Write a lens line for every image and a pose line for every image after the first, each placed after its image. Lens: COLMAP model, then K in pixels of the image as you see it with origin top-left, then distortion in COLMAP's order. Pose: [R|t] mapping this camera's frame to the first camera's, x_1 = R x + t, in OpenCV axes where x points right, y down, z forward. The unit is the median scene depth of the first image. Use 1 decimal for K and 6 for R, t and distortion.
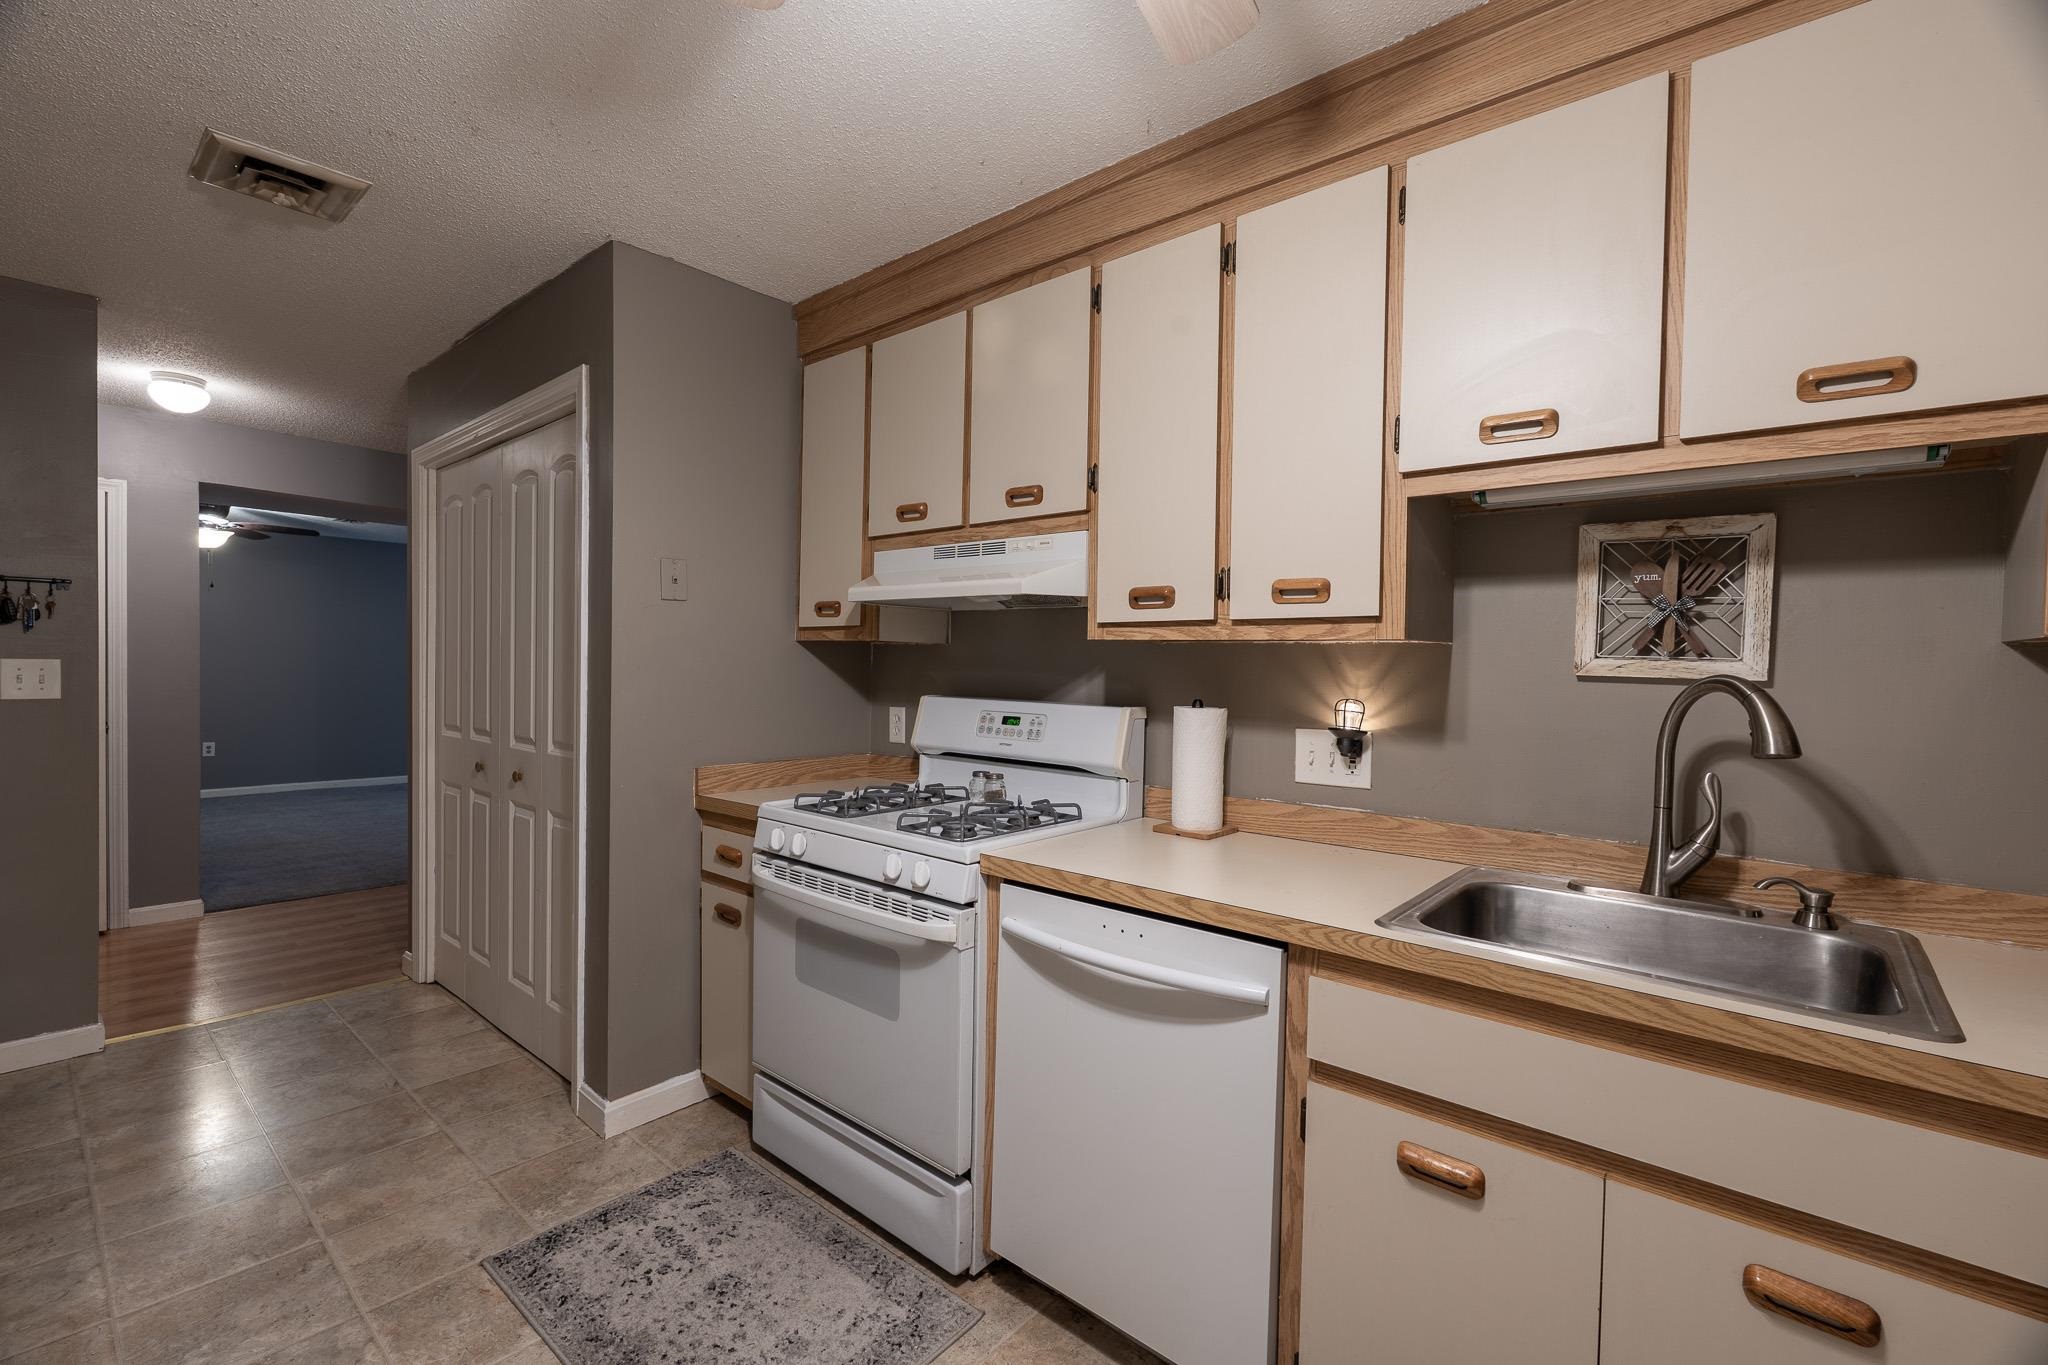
lens RADIAL K [[895.0, 0, 1024.9], [0, 895.0, 681.0], [0, 0, 1]] dist [-0.007334, 0.001299]
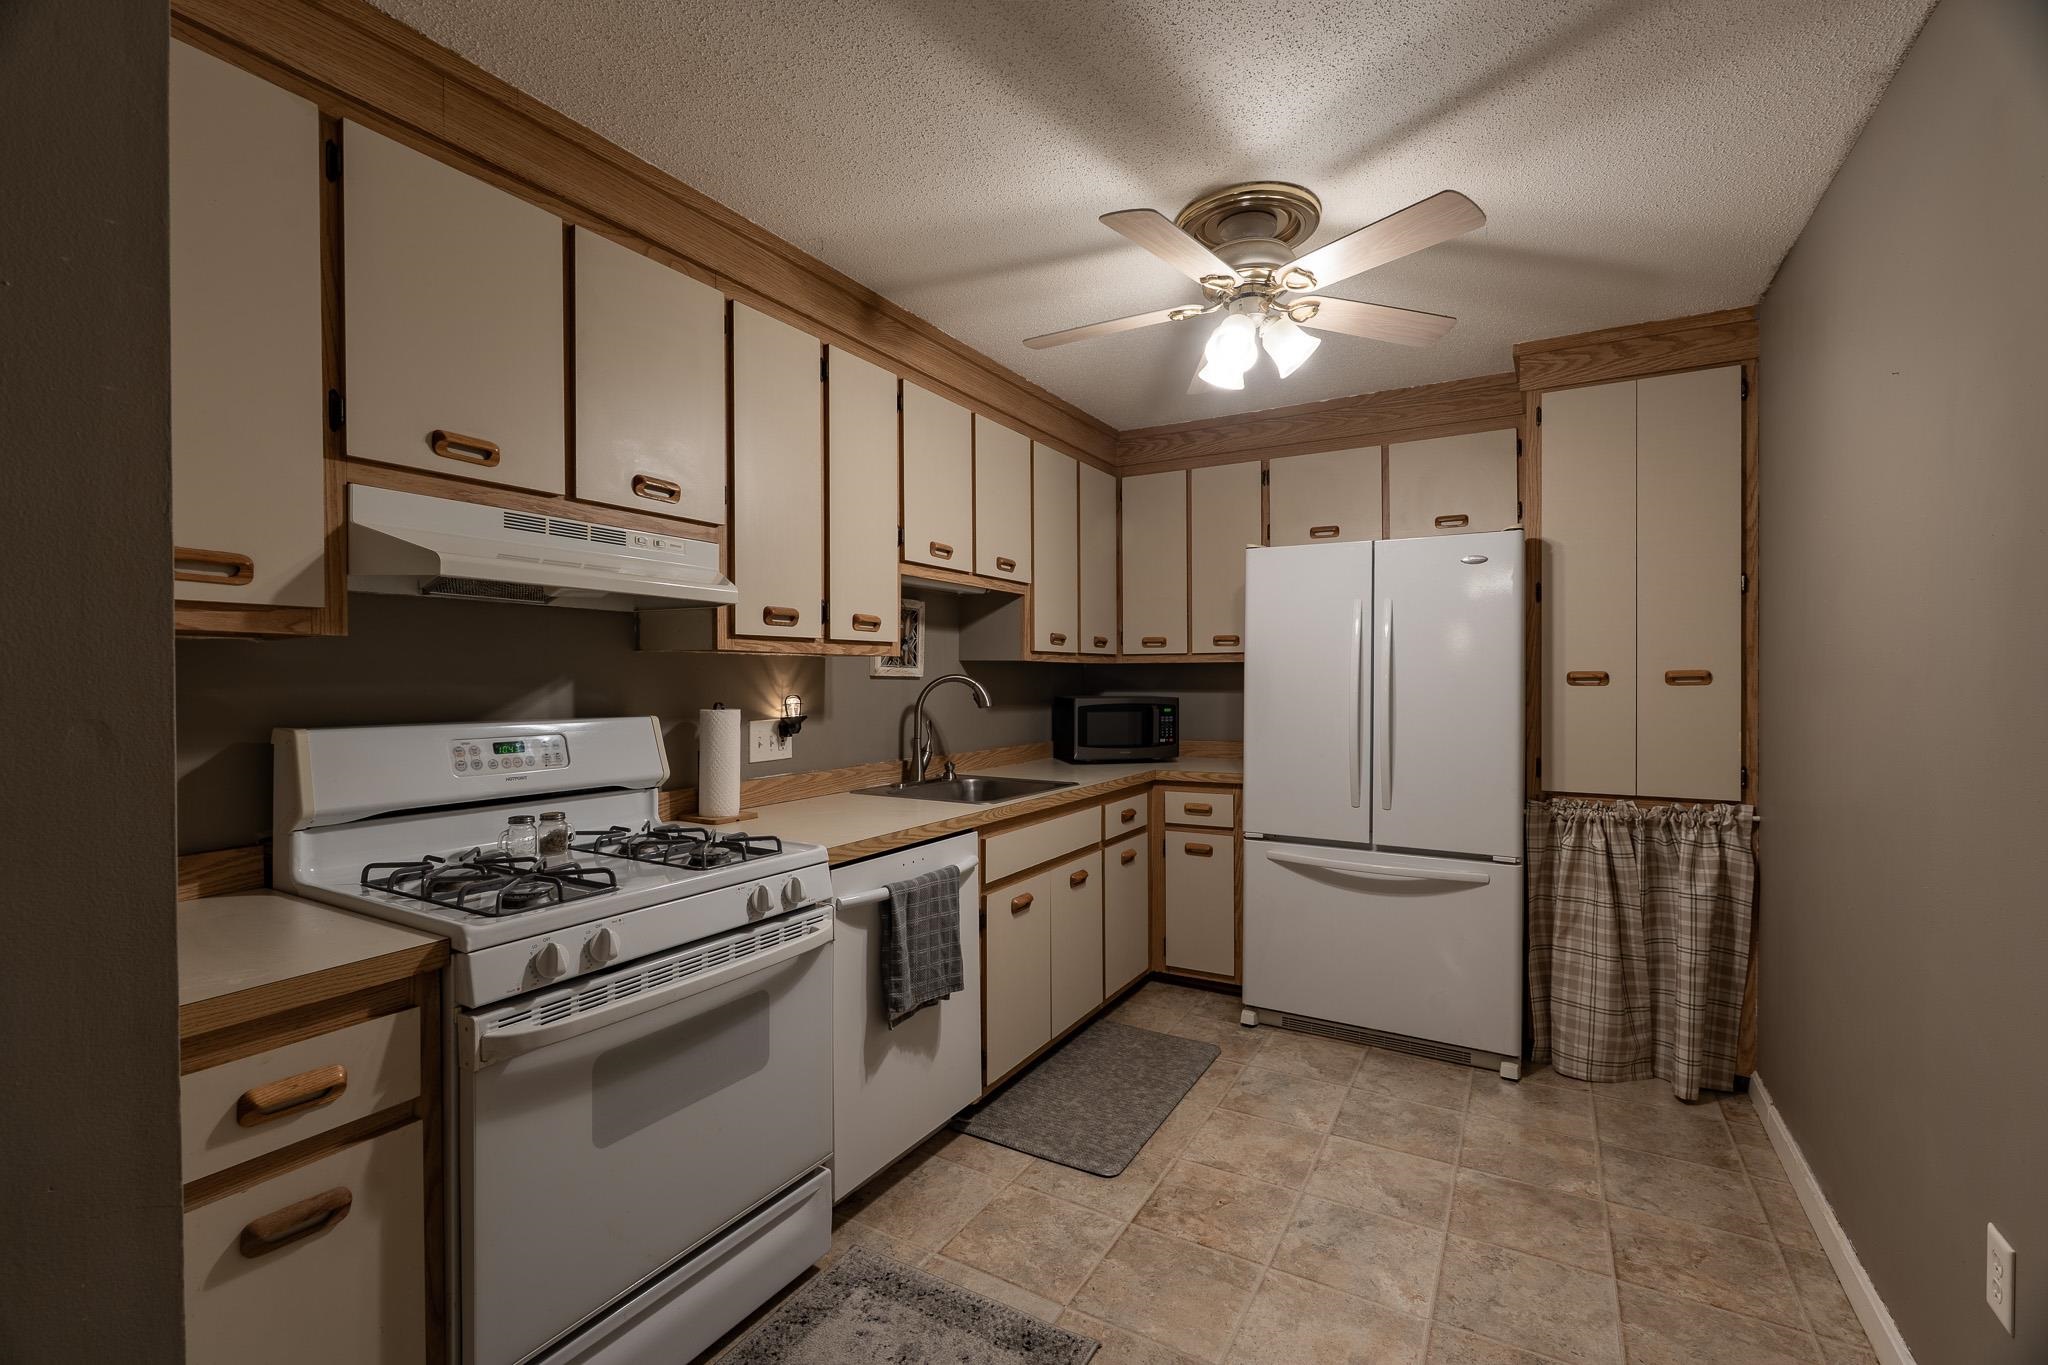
lens RADIAL K [[895.0, 0, 1024.8], [0, 895.0, 679.4], [0, 0, 1]] dist [-0.007334, 0.001299]
pose [[-0.192565, -0.020586, 0.981068, -1.057023], [0.013782, 0.999625, 0.023681, -0.032340], [-0.981187, 0.018081, -0.192209, 0.884781]]
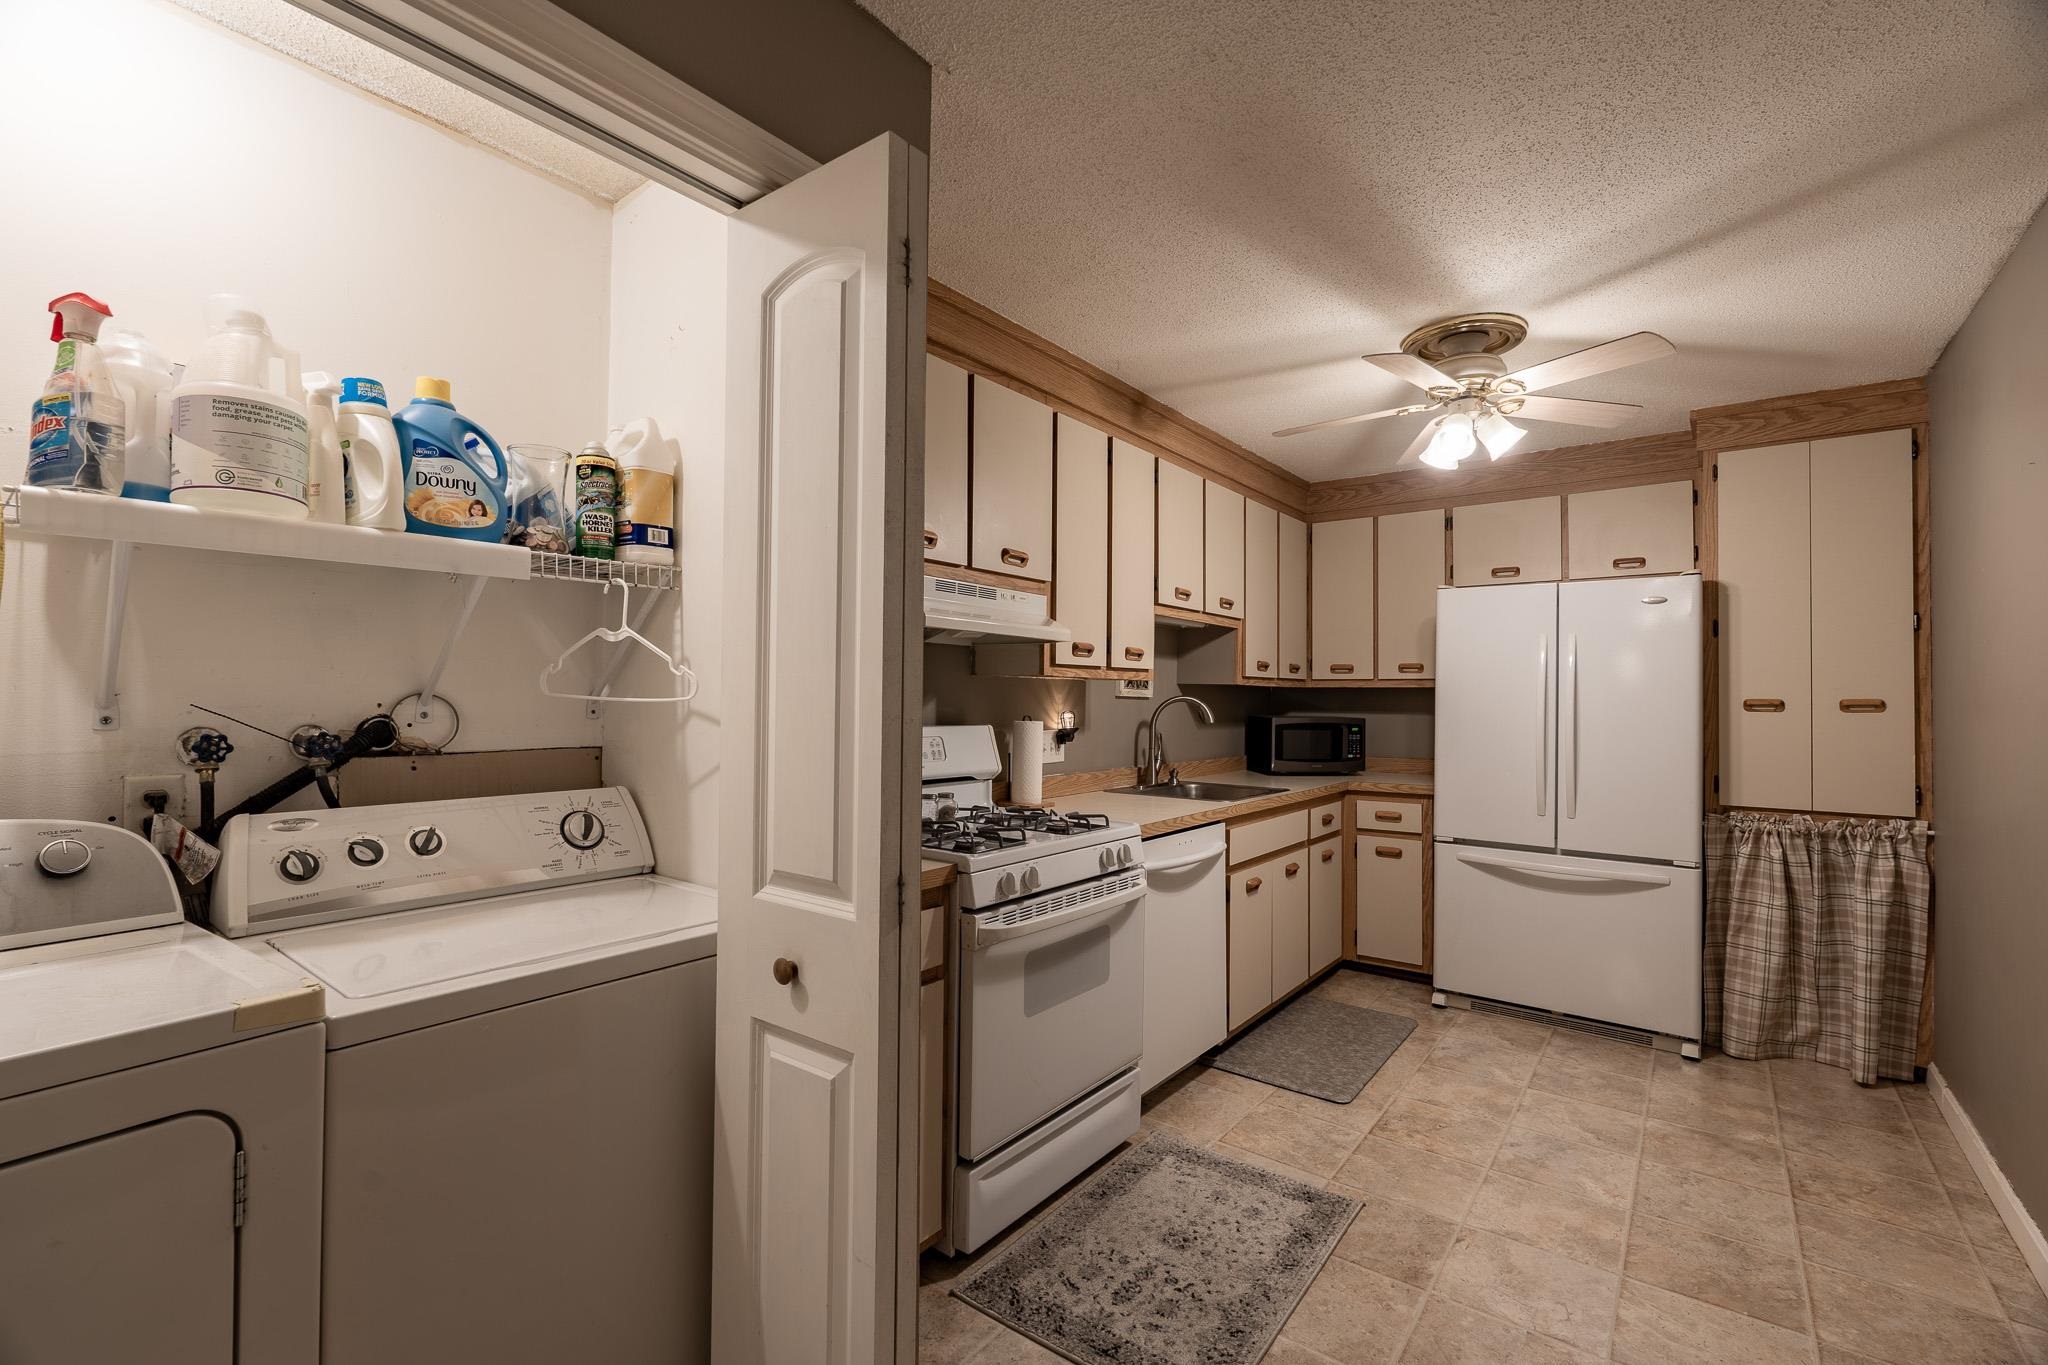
lens RADIAL K [[895.0, 0, 1024.1], [0, 895.0, 679.5], [0, 0, 1]] dist [-0.007334, 0.001299]
pose [[-0.063269, 0.000628, 0.997996, -1.353041], [0.005326, 0.999986, -0.000292, -0.040835], [-0.997982, 0.005297, -0.063271, 1.163450]]
